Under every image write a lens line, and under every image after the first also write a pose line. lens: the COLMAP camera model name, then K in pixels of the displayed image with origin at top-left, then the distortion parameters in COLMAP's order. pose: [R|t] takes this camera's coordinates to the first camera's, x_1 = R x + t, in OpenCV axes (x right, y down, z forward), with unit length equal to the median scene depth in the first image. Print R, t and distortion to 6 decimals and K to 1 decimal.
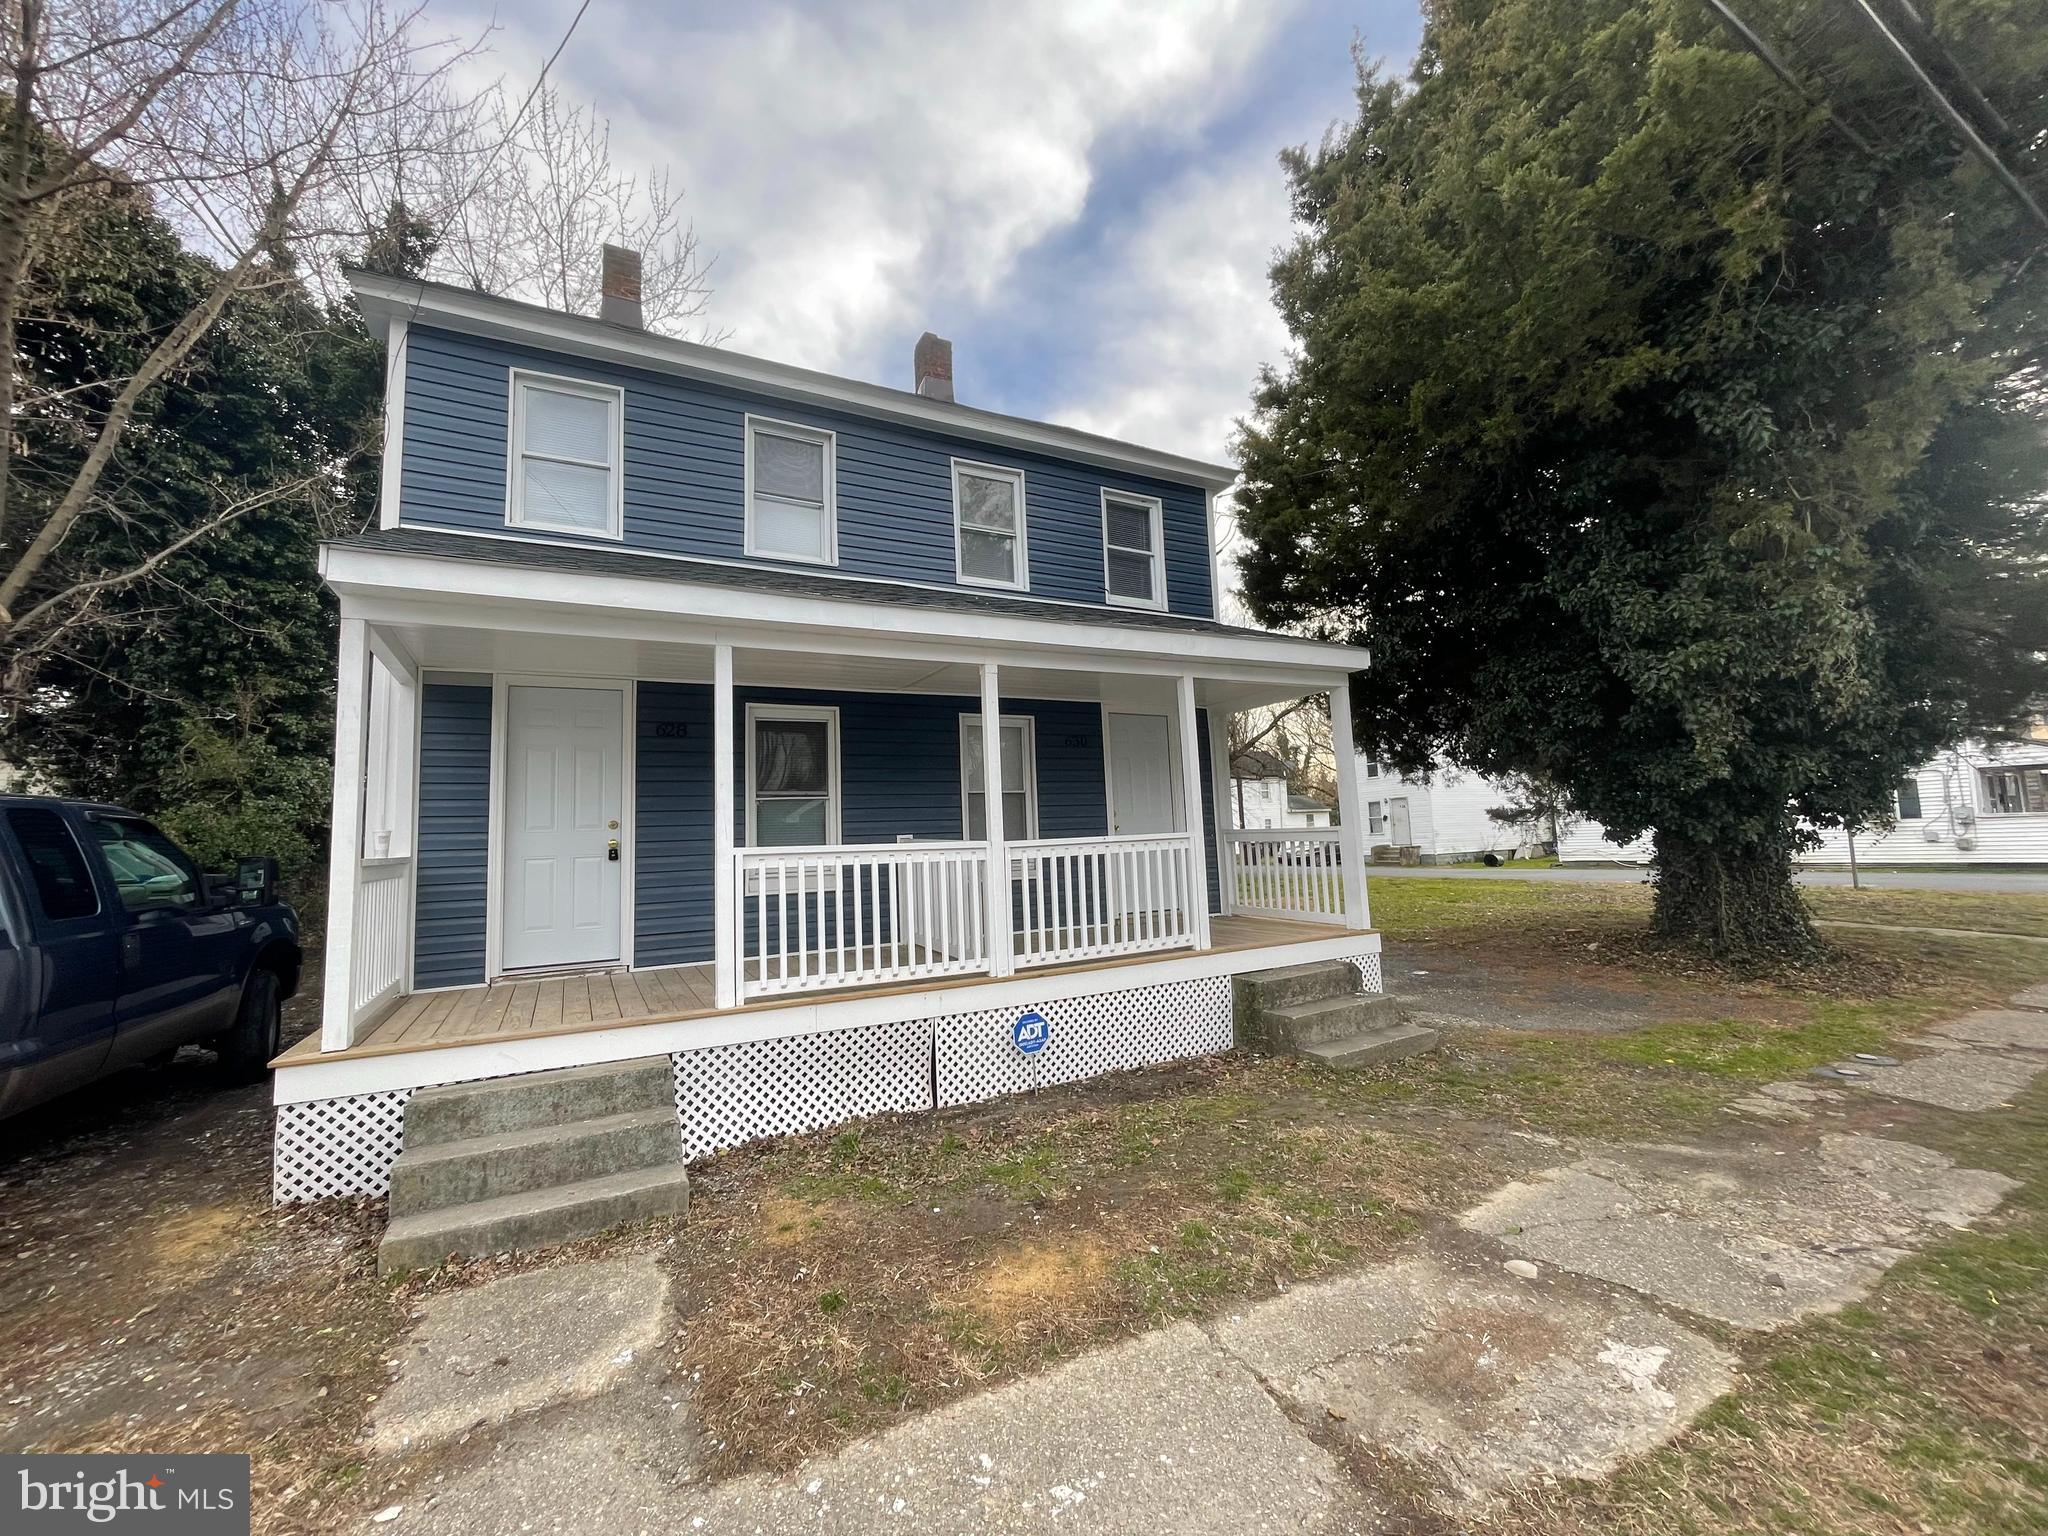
lens RADIAL K [[817.2, 0, 1024.0], [0, 817.2, 768.0], [0, 0, 1]] dist [-0.002746, -0.000813]
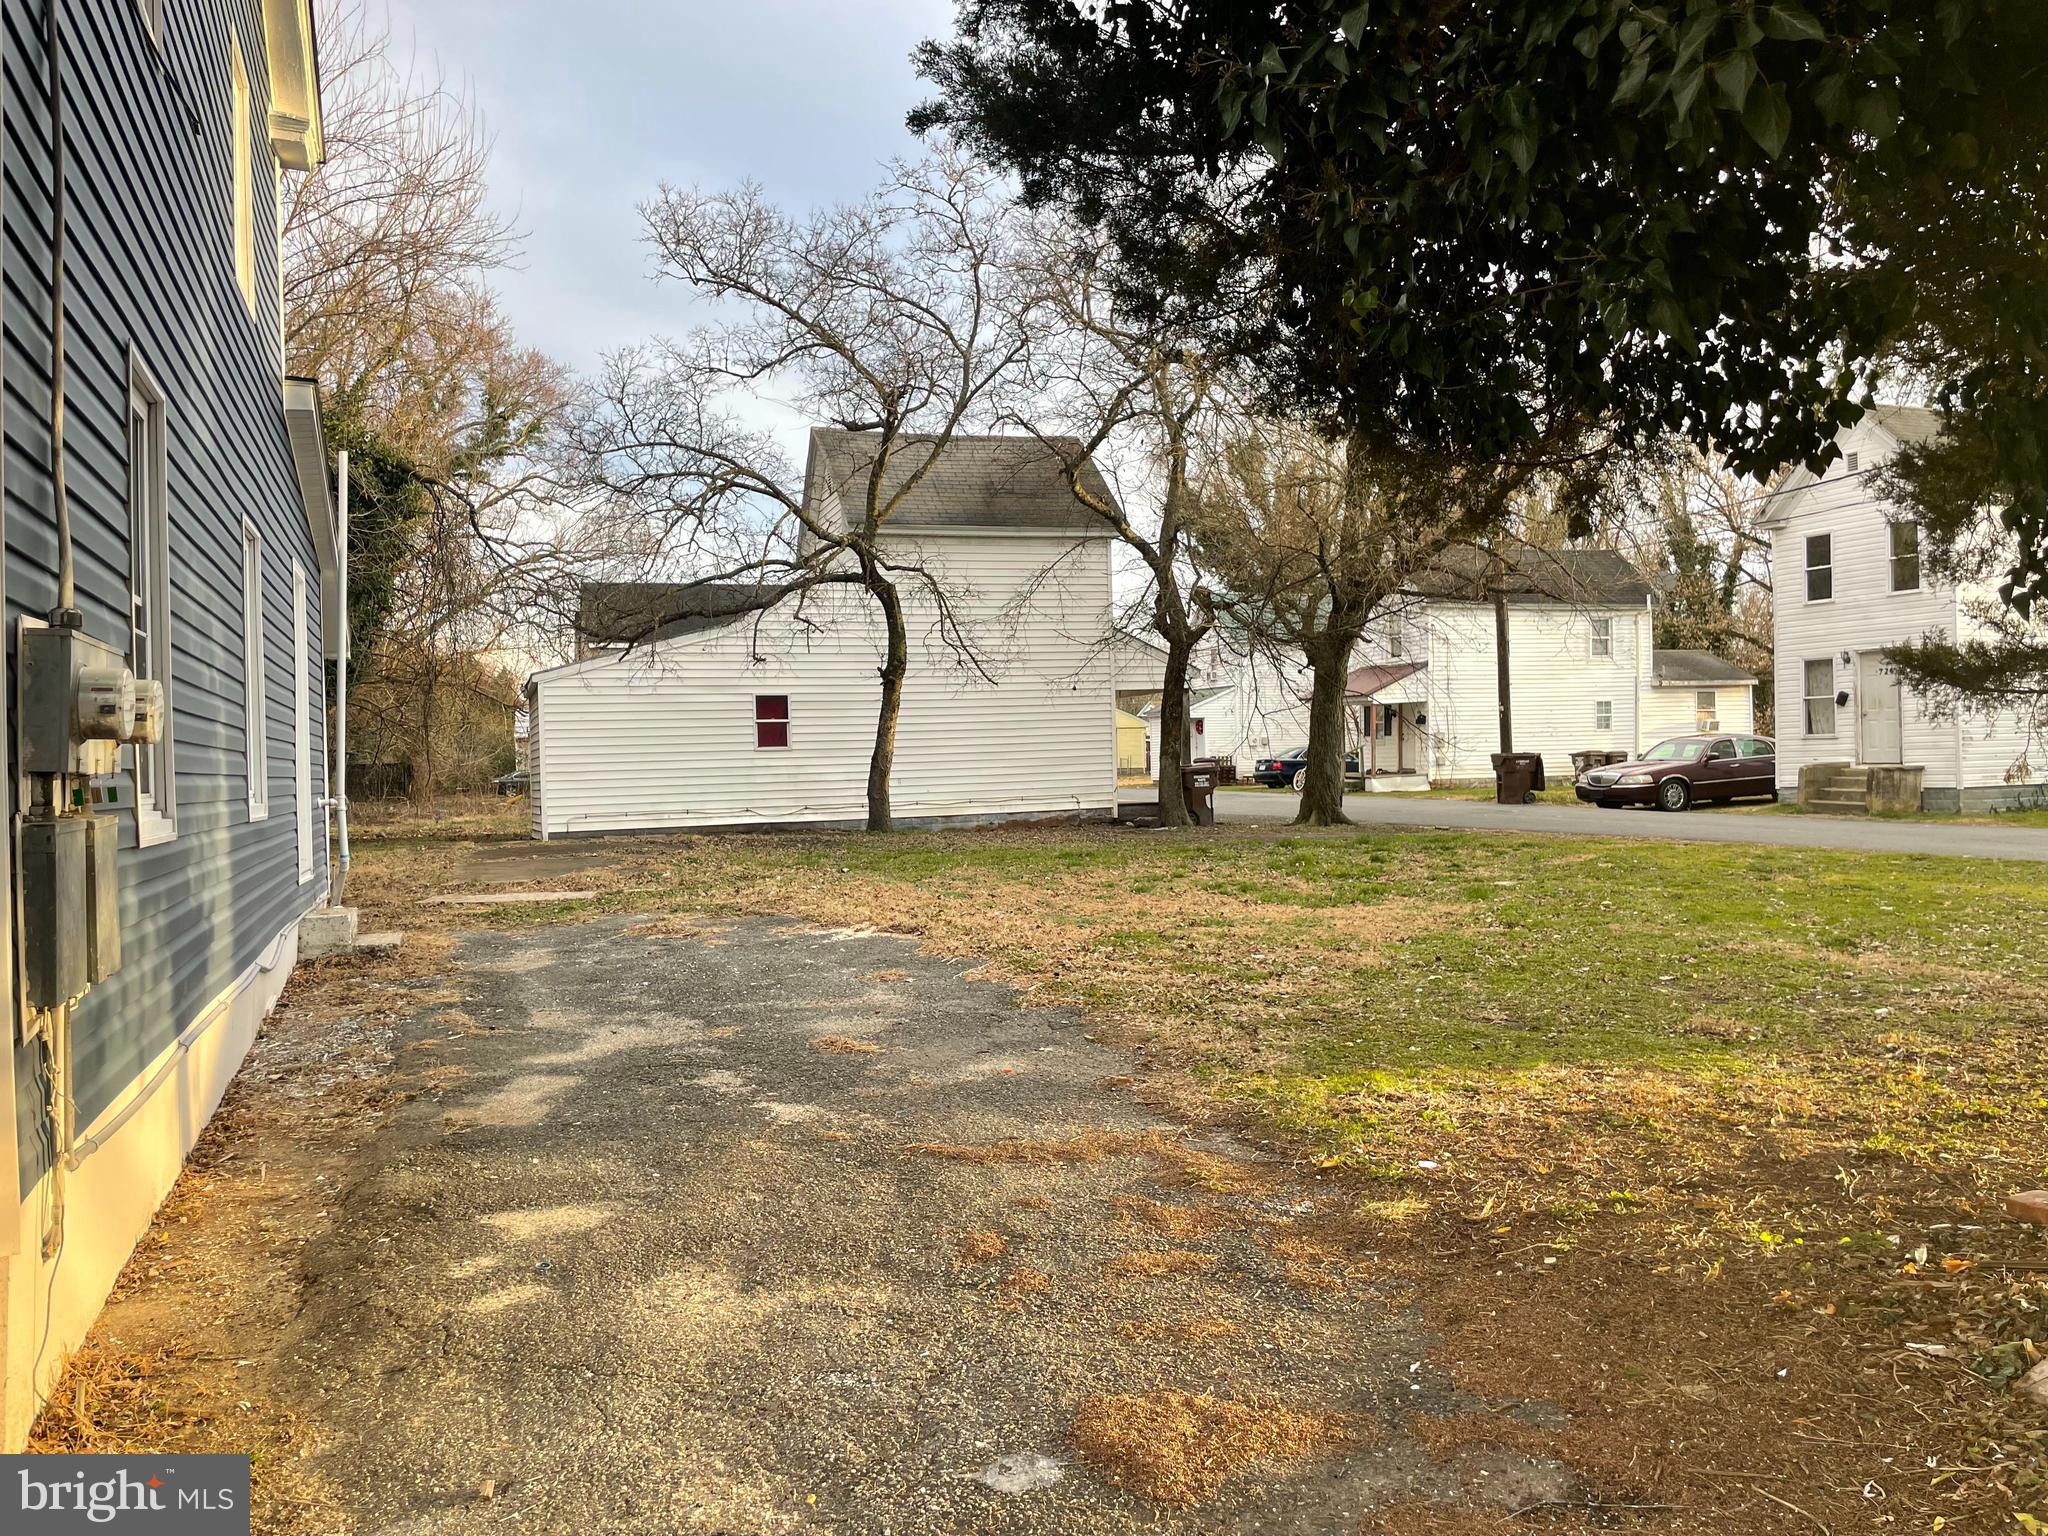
lens RADIAL K [[1544.3, 0, 1024.0], [0, 1544.3, 768.0], [0, 0, 1]] dist [0.073348, -0.113312]
pose [[0.992032, 0.016867, -0.124851, 0.862603], [-0.003550, 0.994346, 0.106126, 0.091828], [0.125935, -0.104837, 0.986484, 1.084238]]
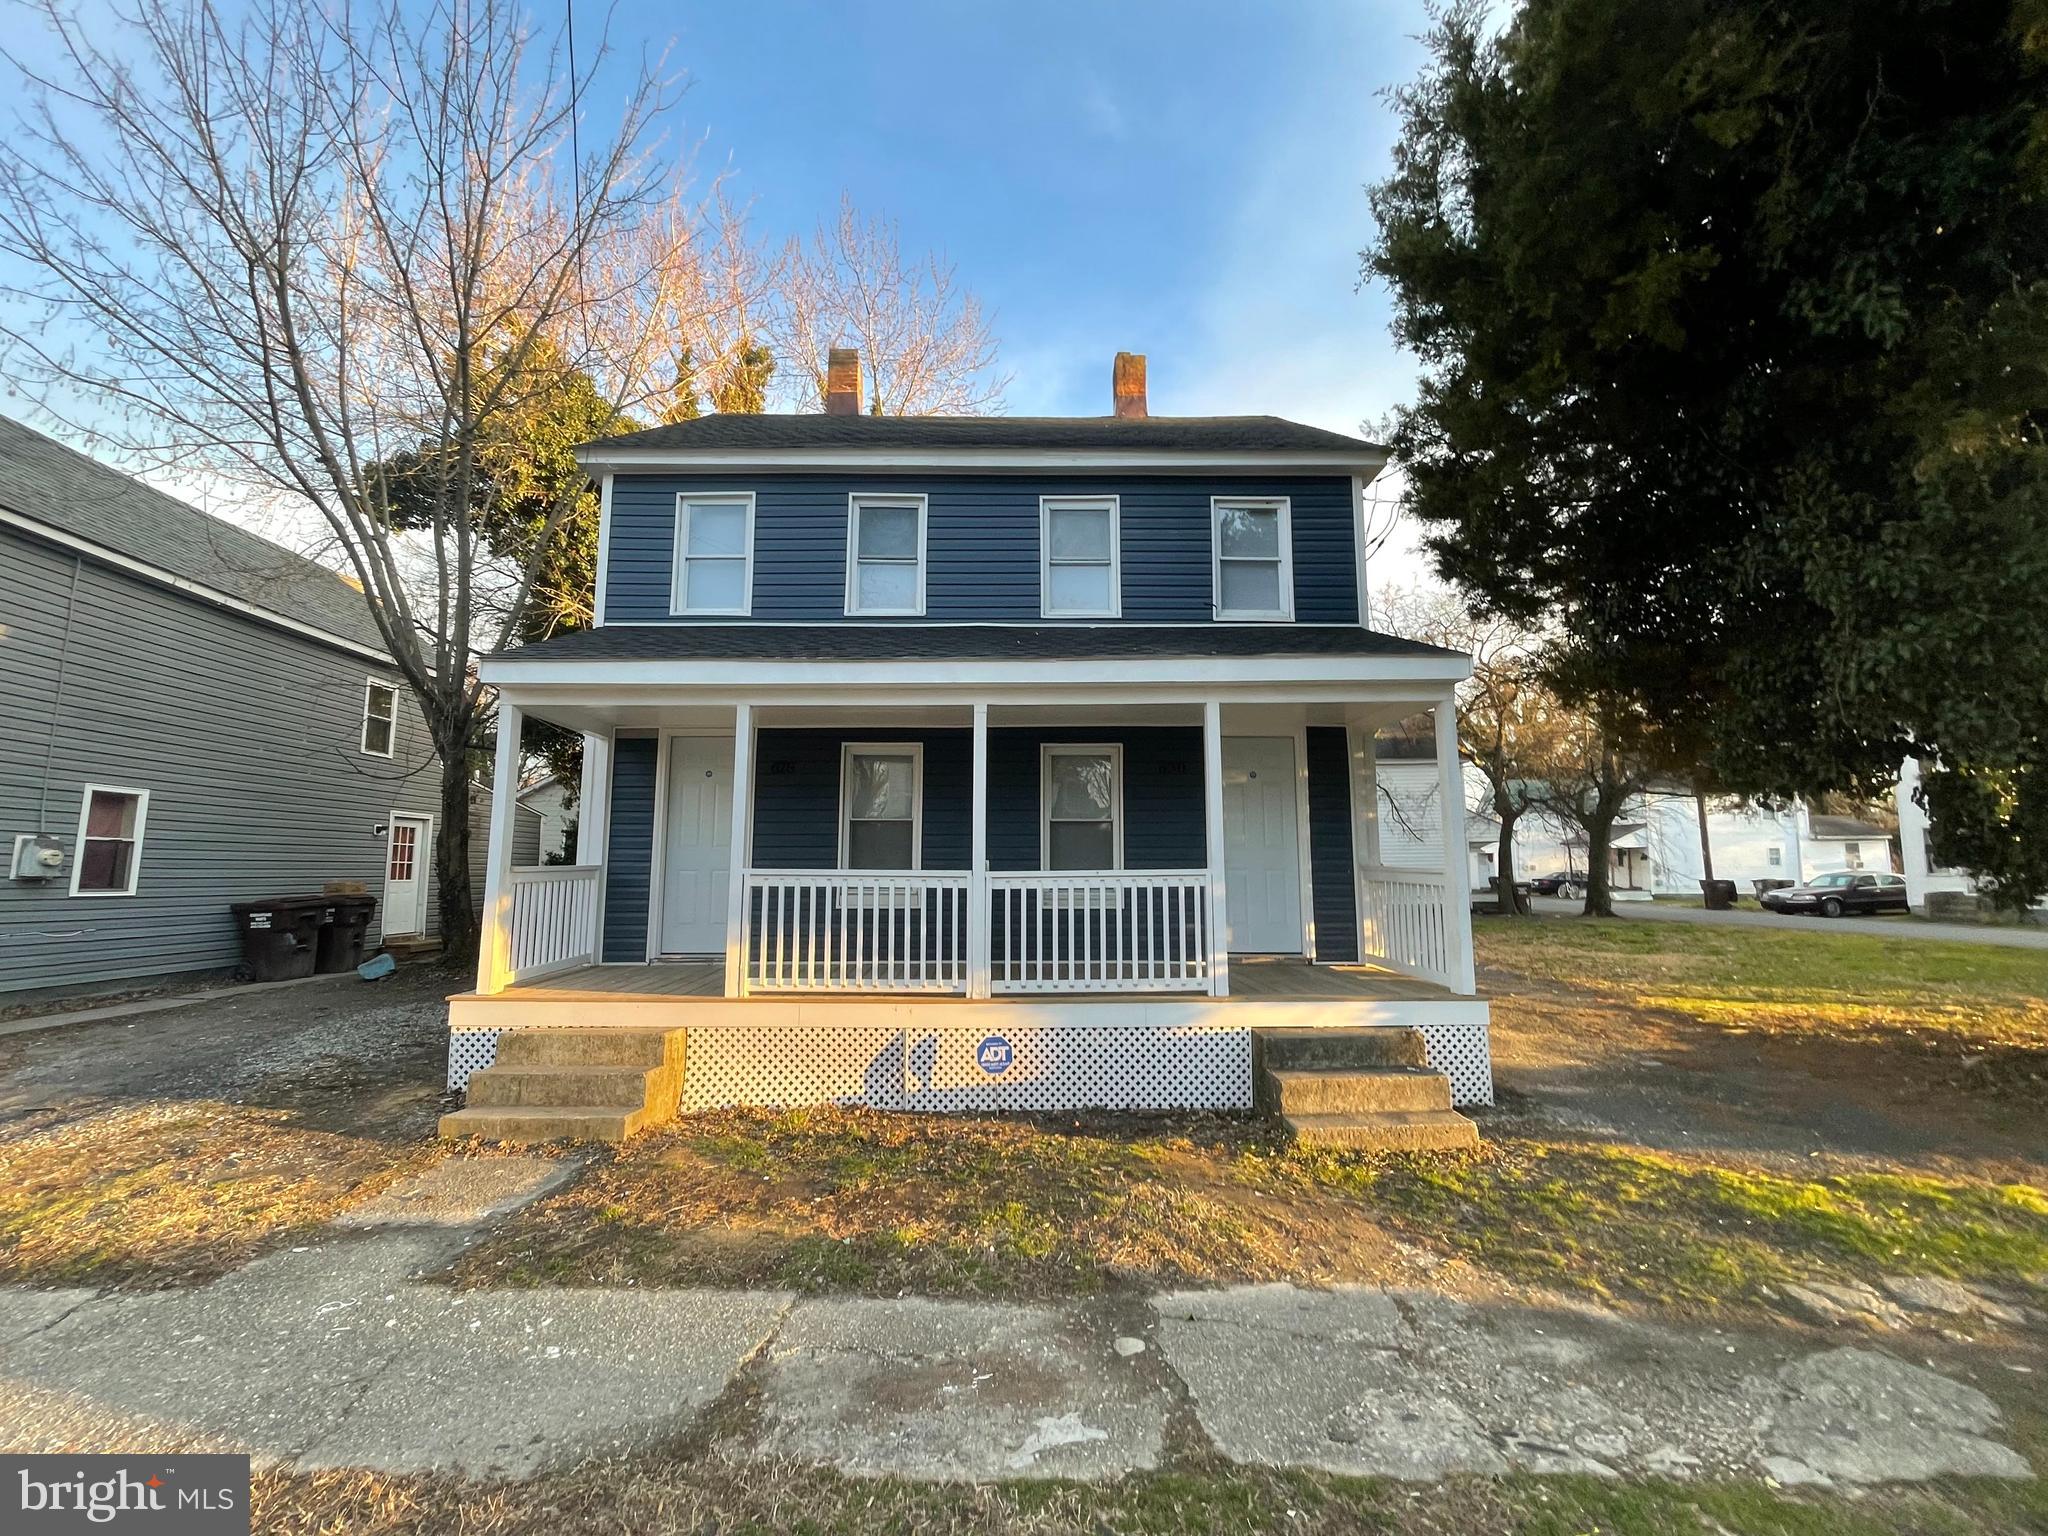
lens RADIAL K [[873.5, 0, 1024.0], [0, 873.5, 768.0], [0, 0, 1]] dist [-0.002233, -0.000675]
pose [[0.889773, -0.012675, -0.456227, 0.561569], [0.007162, 0.999879, -0.013811, -0.029275], [0.456346, 0.009021, 0.889756, 0.014917]]
